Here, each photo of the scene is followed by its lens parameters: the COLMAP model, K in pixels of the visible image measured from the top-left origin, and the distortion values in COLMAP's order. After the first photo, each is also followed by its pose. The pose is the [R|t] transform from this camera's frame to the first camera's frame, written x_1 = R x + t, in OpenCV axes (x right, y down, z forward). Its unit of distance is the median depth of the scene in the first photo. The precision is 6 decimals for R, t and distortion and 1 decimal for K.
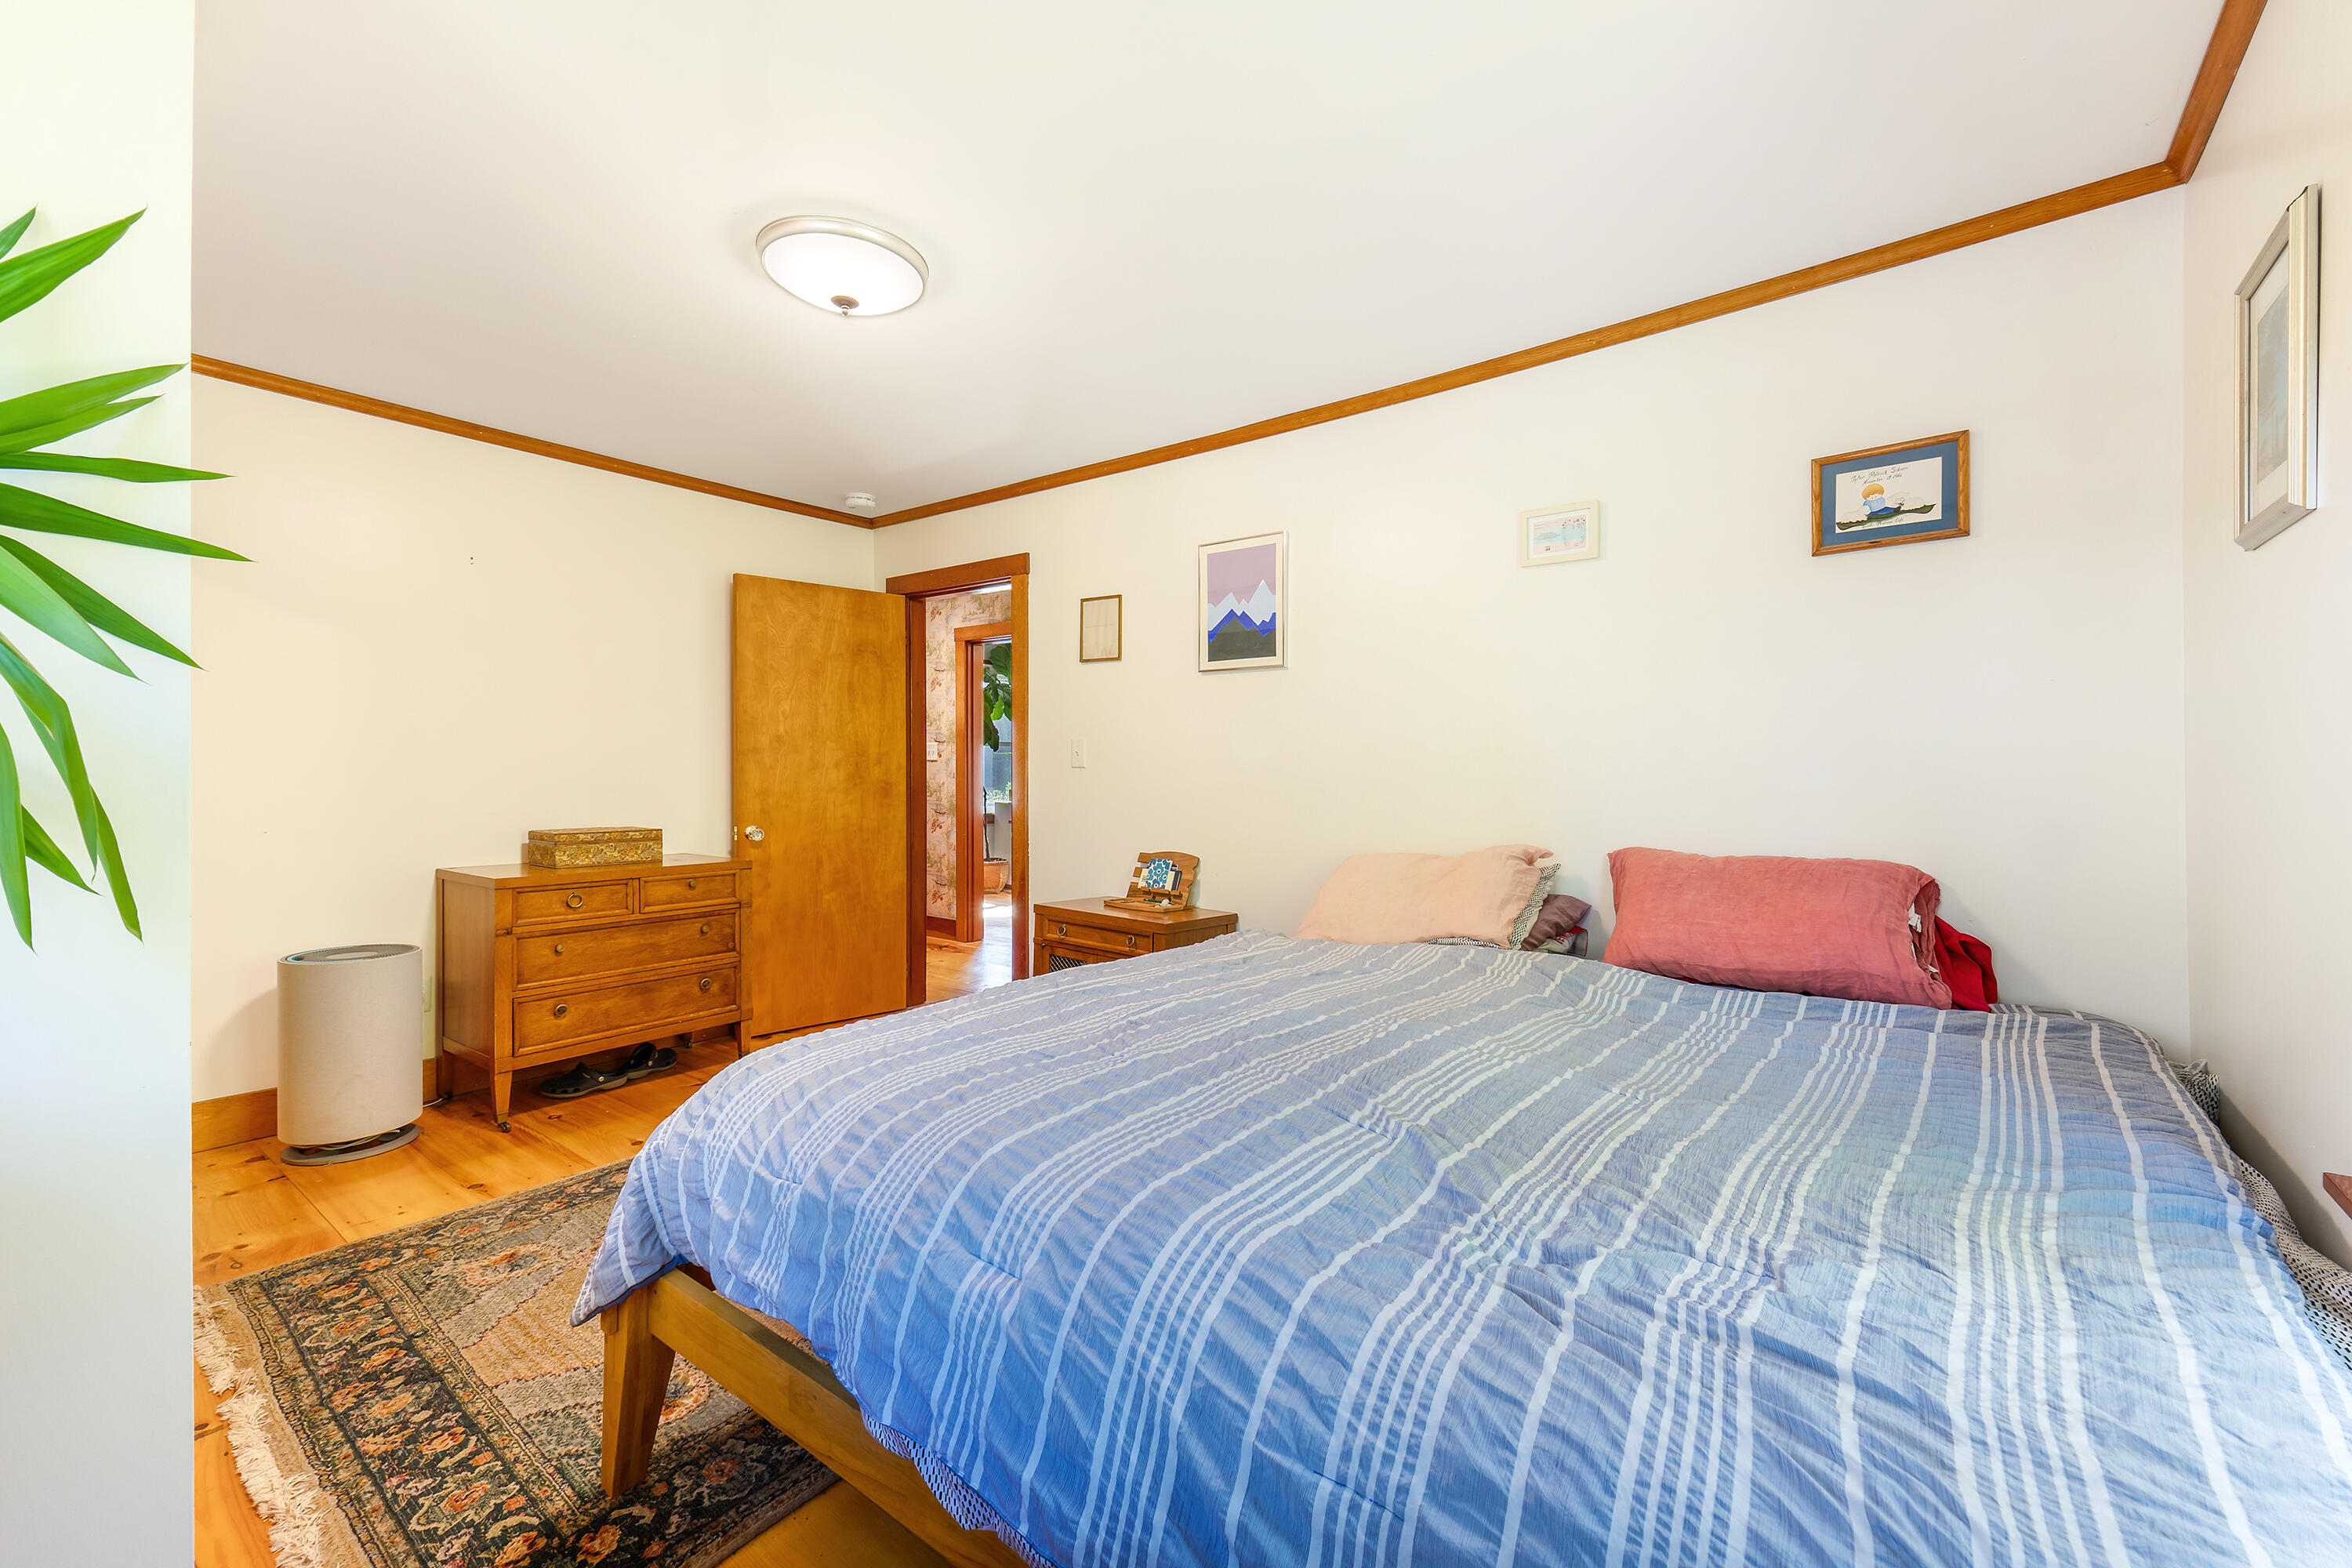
lens RADIAL K [[968.3, 0, 1152.0], [0, 968.3, 764.3], [0, 0, 1]] dist [0.021187, -0.000294]
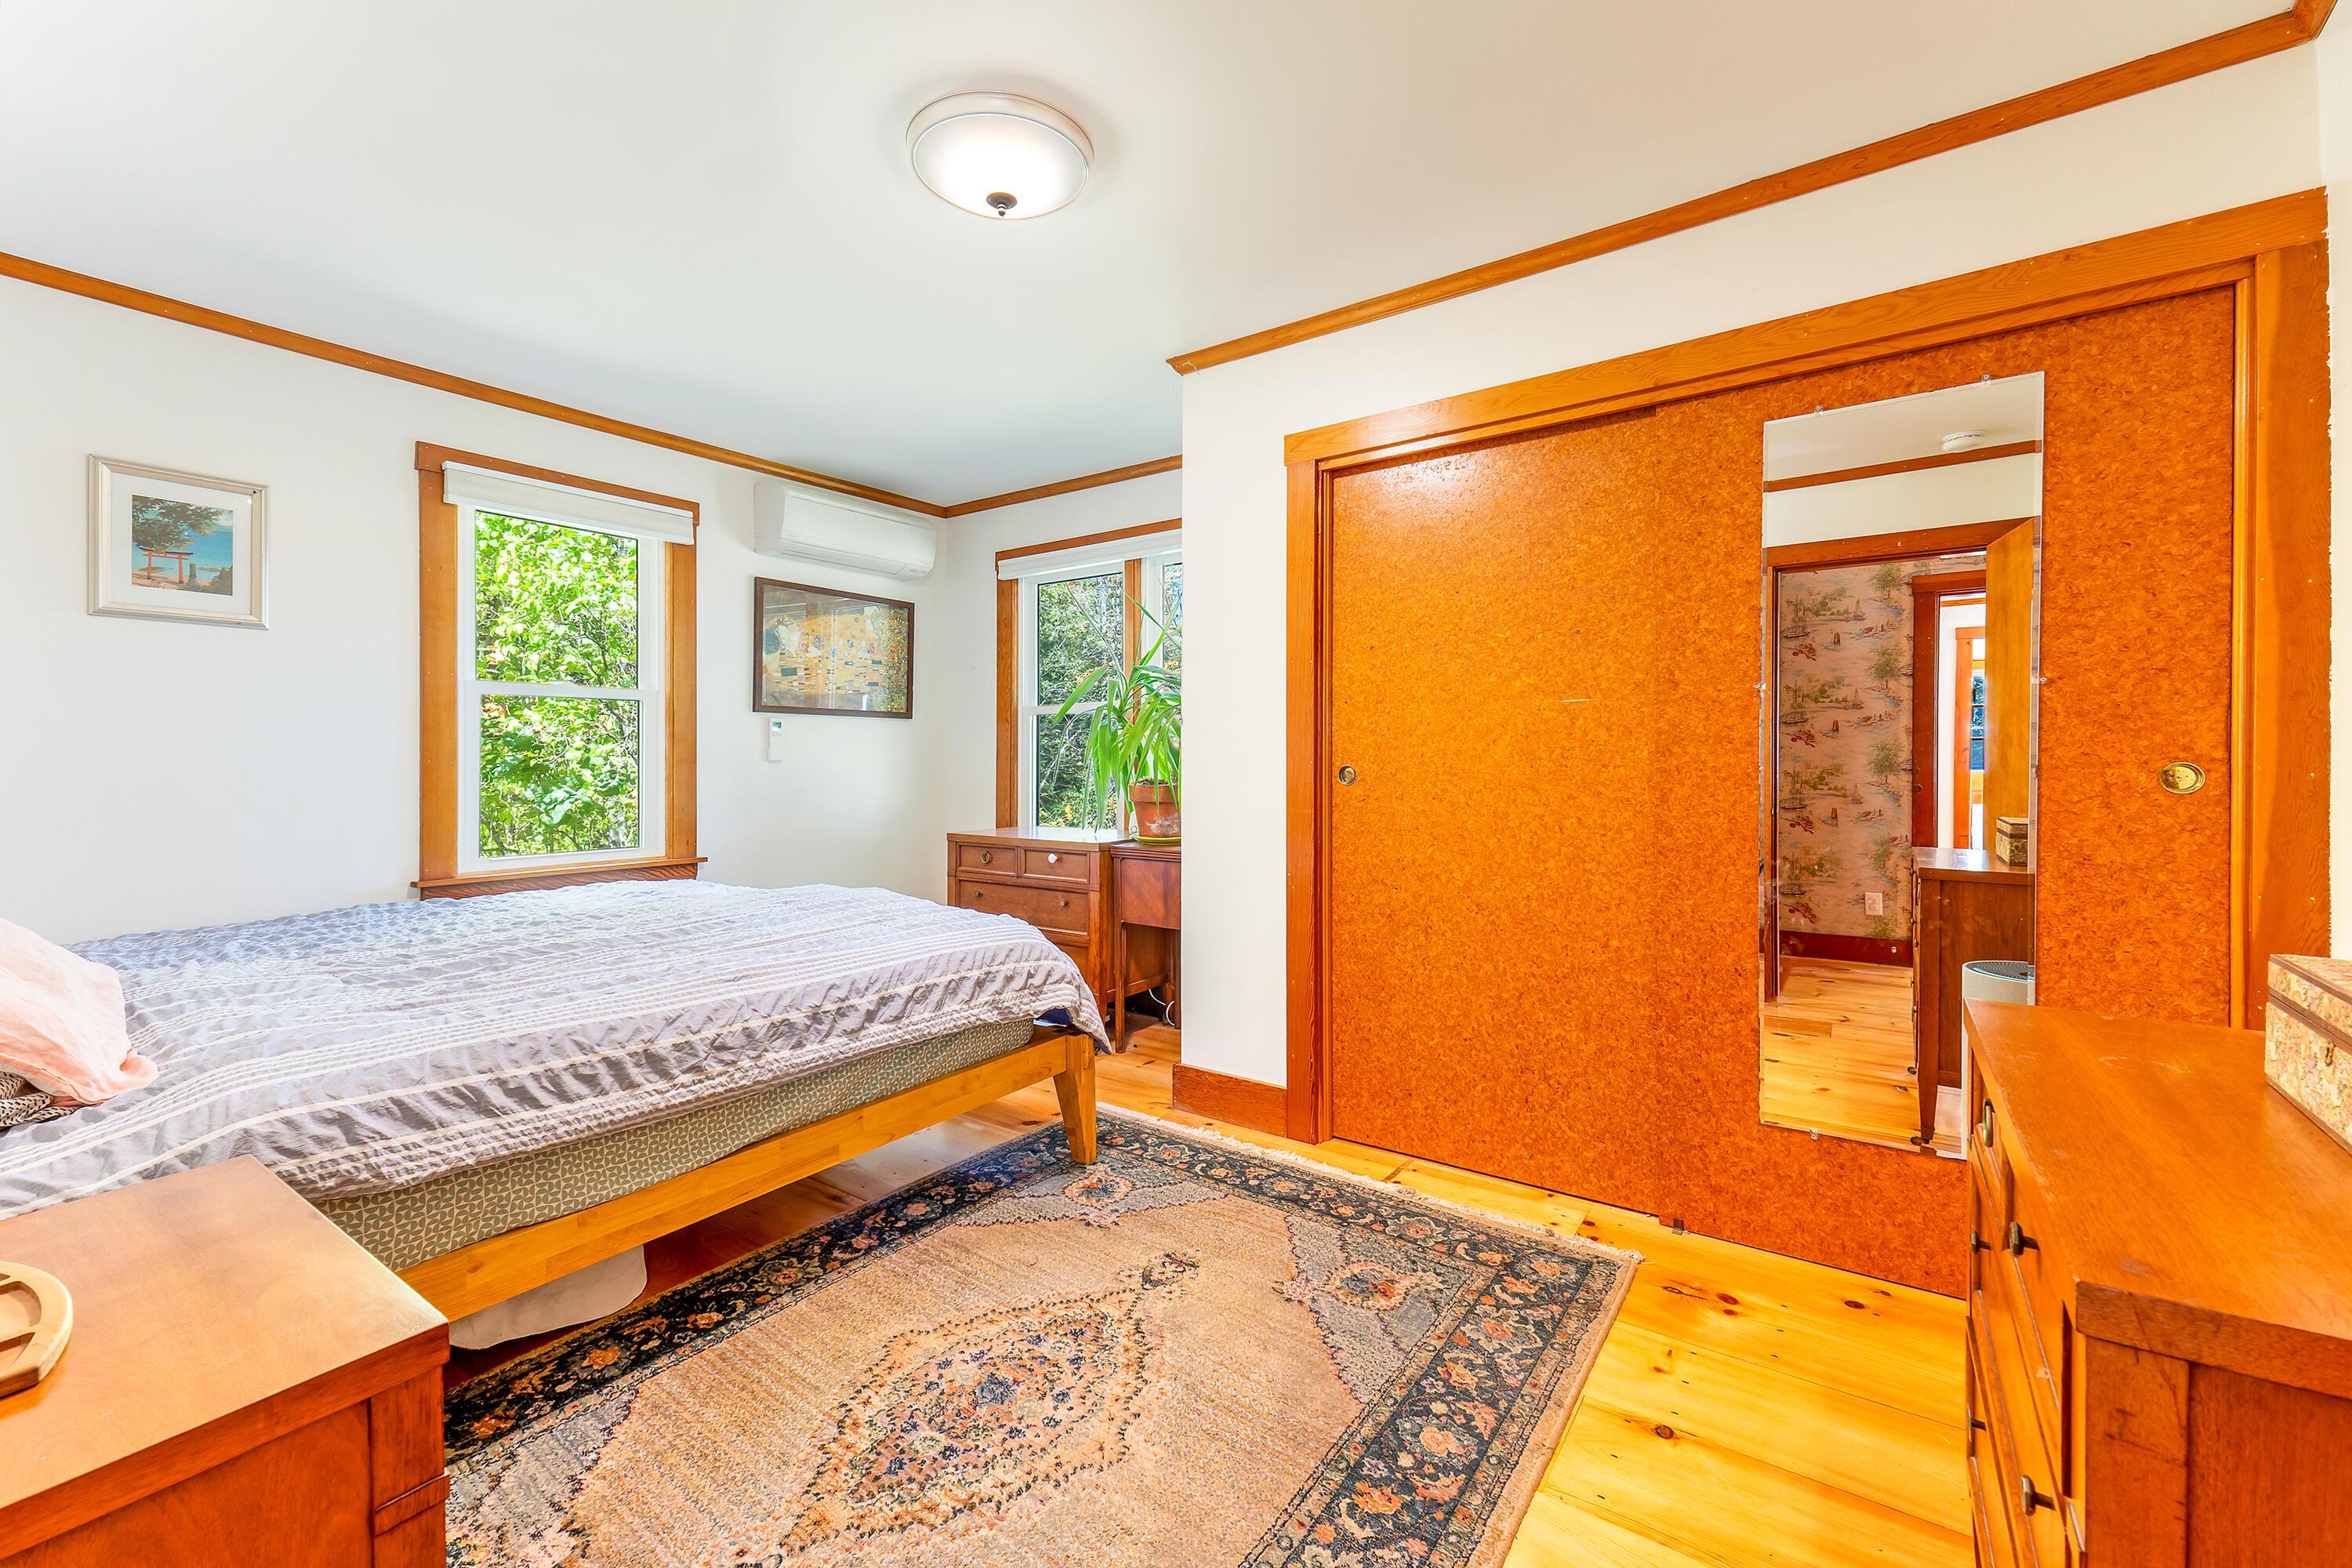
lens RADIAL K [[968.3, 0, 1152.0], [0, 968.3, 764.3], [0, 0, 1]] dist [0.021187, -0.000294]
pose [[-0.999617, 0.001209, -0.027662, -0.442690], [0.000847, 0.999914, 0.013080, 0.013363], [0.027675, 0.013051, -0.999532, 1.968615]]
